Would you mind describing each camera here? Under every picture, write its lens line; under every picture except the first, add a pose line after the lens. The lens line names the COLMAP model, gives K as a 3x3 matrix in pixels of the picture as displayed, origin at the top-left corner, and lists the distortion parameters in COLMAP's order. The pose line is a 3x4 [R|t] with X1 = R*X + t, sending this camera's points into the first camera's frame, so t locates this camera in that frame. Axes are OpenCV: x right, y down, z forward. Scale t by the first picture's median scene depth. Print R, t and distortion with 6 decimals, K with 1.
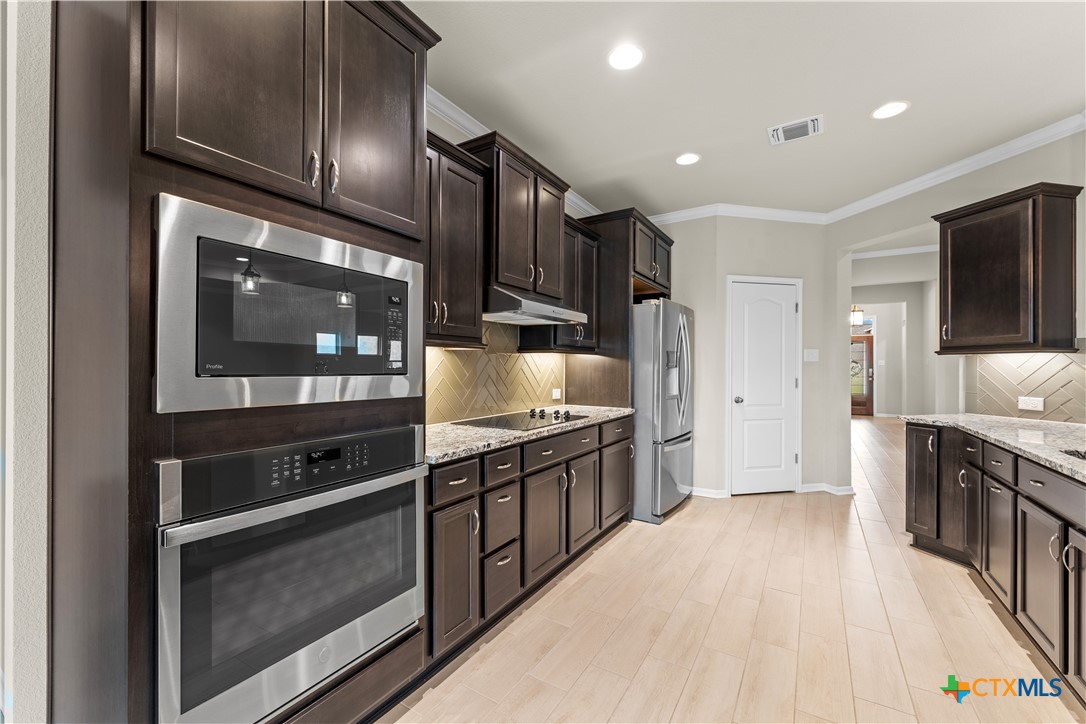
lens RADIAL K [[438.9, 0, 543.9], [0, 438.9, 365.5], [0, 0, 1]] dist [0.000542, -0.000077]
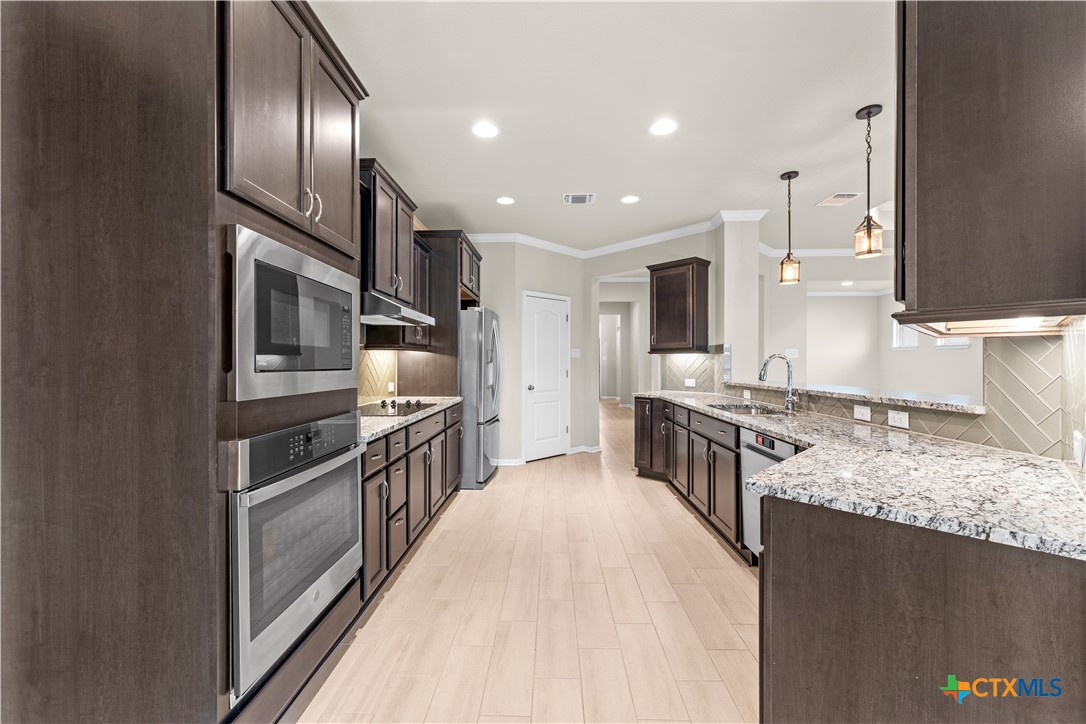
lens RADIAL K [[434.3, 0, 543.0], [0, 434.3, 362.0], [0, 0, 1]] dist [0.000317, -0.000066]
pose [[0.860068, -0.003832, 0.510164, -0.241227], [0.002302, 0.999991, 0.003630, -0.001684], [-0.510174, -0.001947, 0.860069, -0.159665]]
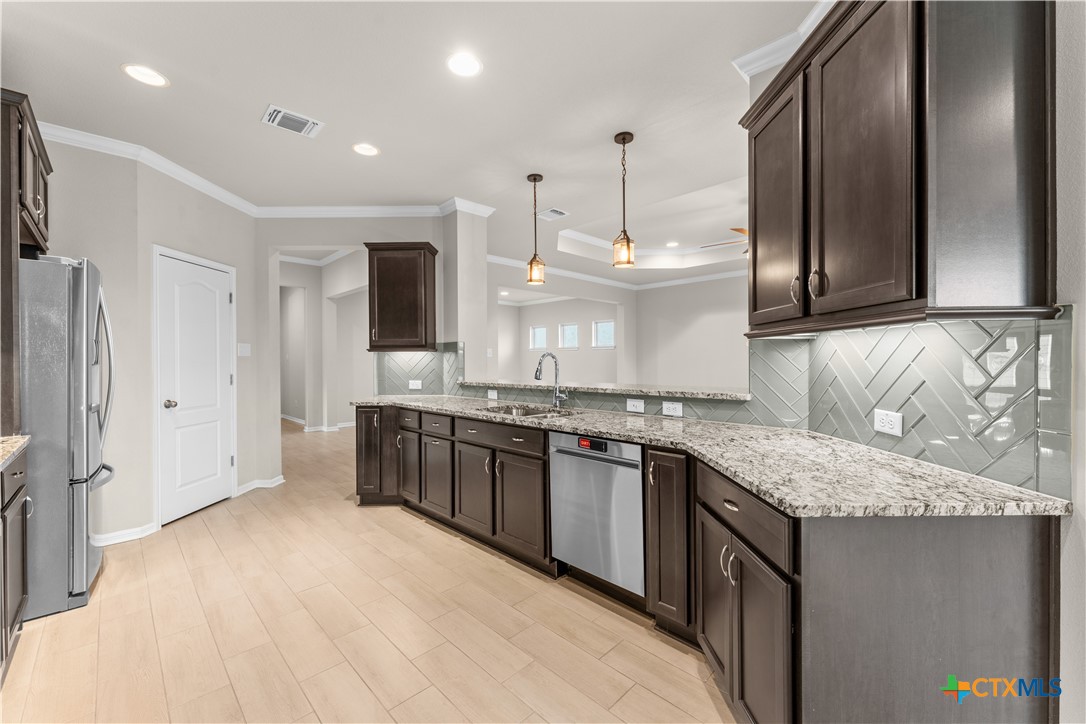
lens RADIAL K [[434.3, 0, 543.0], [0, 434.3, 362.0], [0, 0, 1]] dist [0.000317, -0.000066]
pose [[0.226982, -0.008763, 0.973860, -0.235193], [0.005507, 0.999955, 0.007715, -0.000878], [-0.973883, 0.003612, 0.227020, 0.214997]]
